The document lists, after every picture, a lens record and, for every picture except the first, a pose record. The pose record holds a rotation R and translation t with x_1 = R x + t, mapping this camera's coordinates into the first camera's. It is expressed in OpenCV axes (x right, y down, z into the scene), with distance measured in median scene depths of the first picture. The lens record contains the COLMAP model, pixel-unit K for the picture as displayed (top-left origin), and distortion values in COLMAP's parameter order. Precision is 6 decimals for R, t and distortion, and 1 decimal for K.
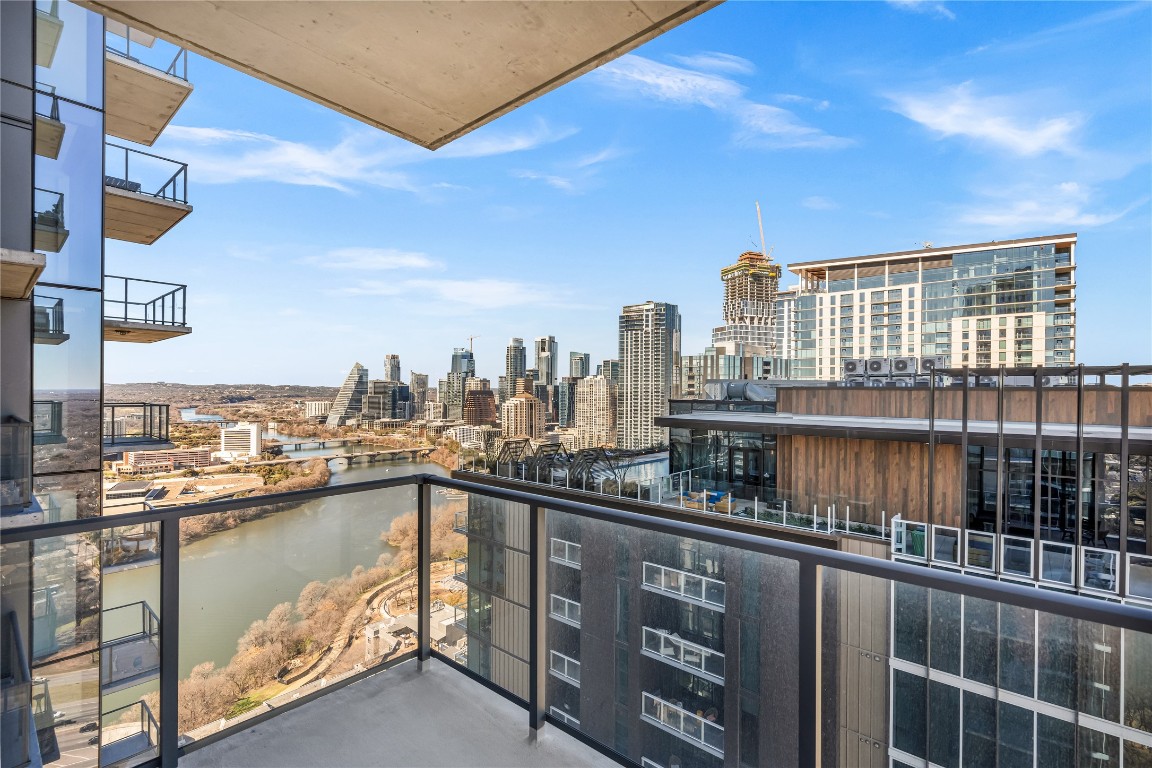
lens RADIAL K [[527.8, 0, 577.7], [0, 527.8, 385.0], [0, 0, 1]] dist [0.000979, 0.000076]
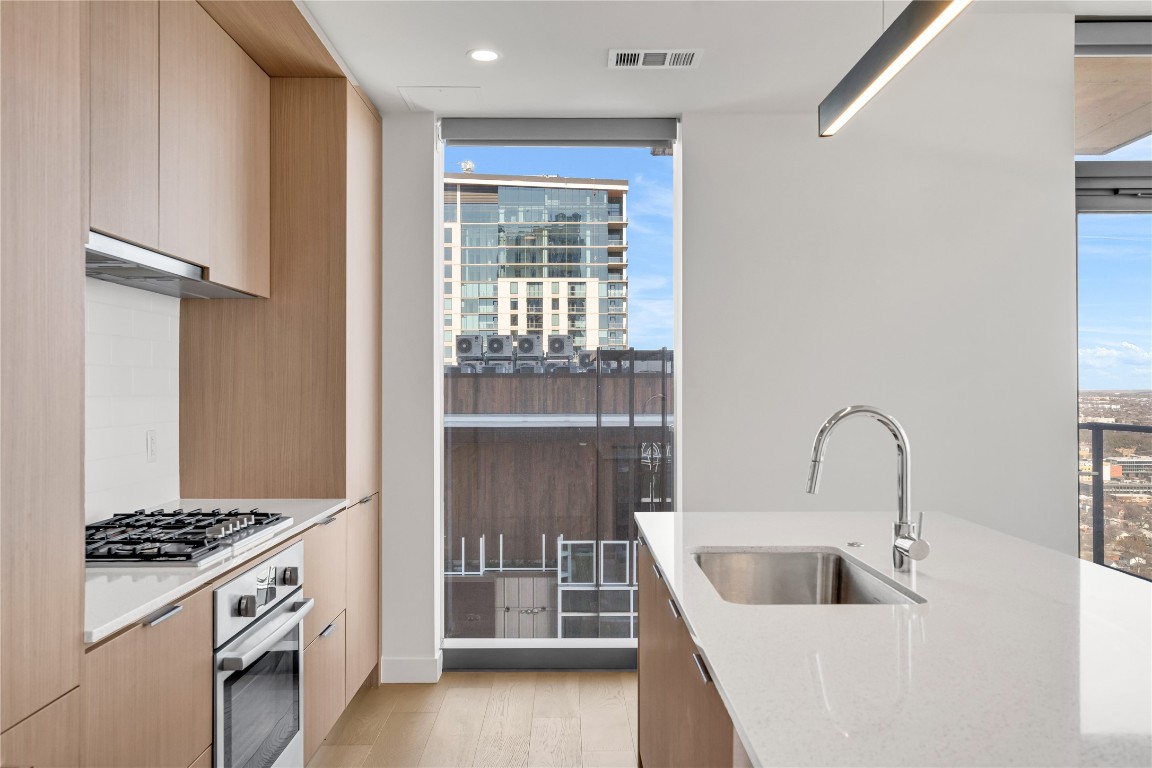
lens RADIAL K [[992.5, 0, 564.9], [0, 992.5, 390.3], [0, 0, 1]] dist [-0.016889, -0.014361]
pose [[0.740922, -0.010049, 0.671516, -0.109906], [0.001183, 0.999906, 0.013658, 0.002888], [-0.671590, -0.009325, 0.740864, -0.026762]]
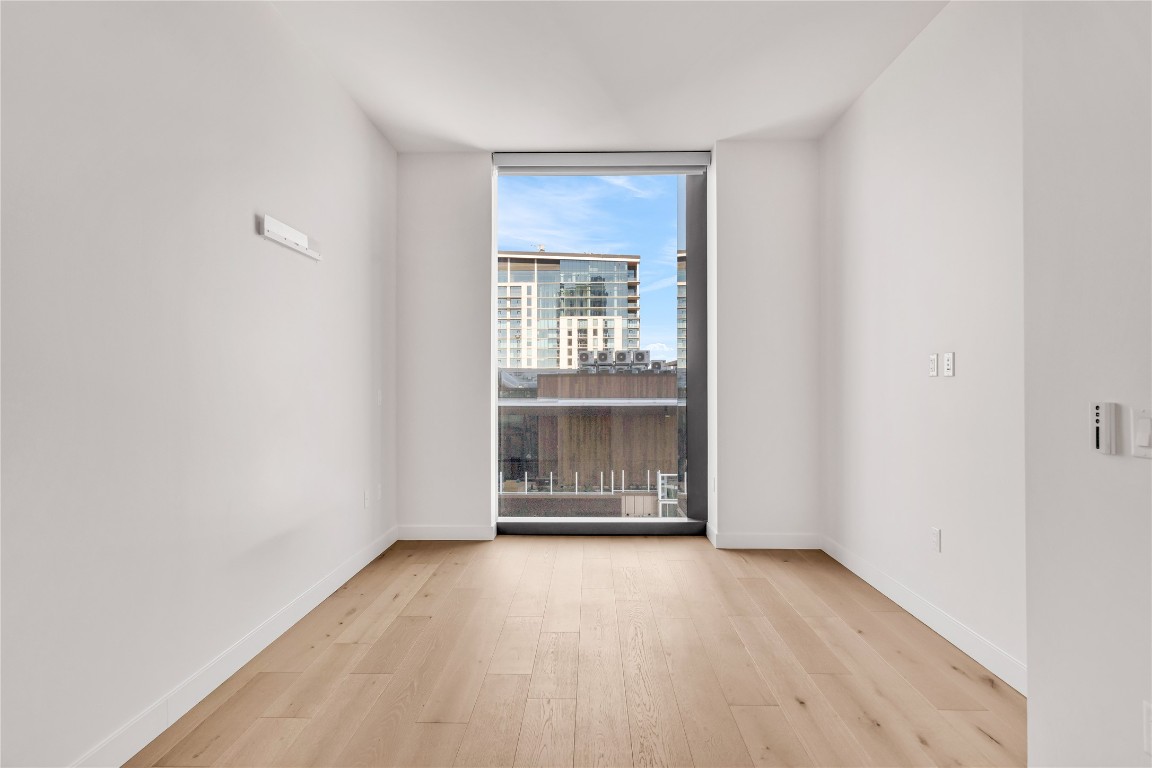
lens RADIAL K [[617.2, 0, 548.9], [0, 617.2, 390.9], [0, 0, 1]] dist [0.004208, -0.000778]
pose [[0.766468, -0.013853, 0.642133, -0.169927], [0.000416, 0.999778, 0.021072, 0.004431], [-0.642282, -0.015884, 0.766304, 0.002844]]
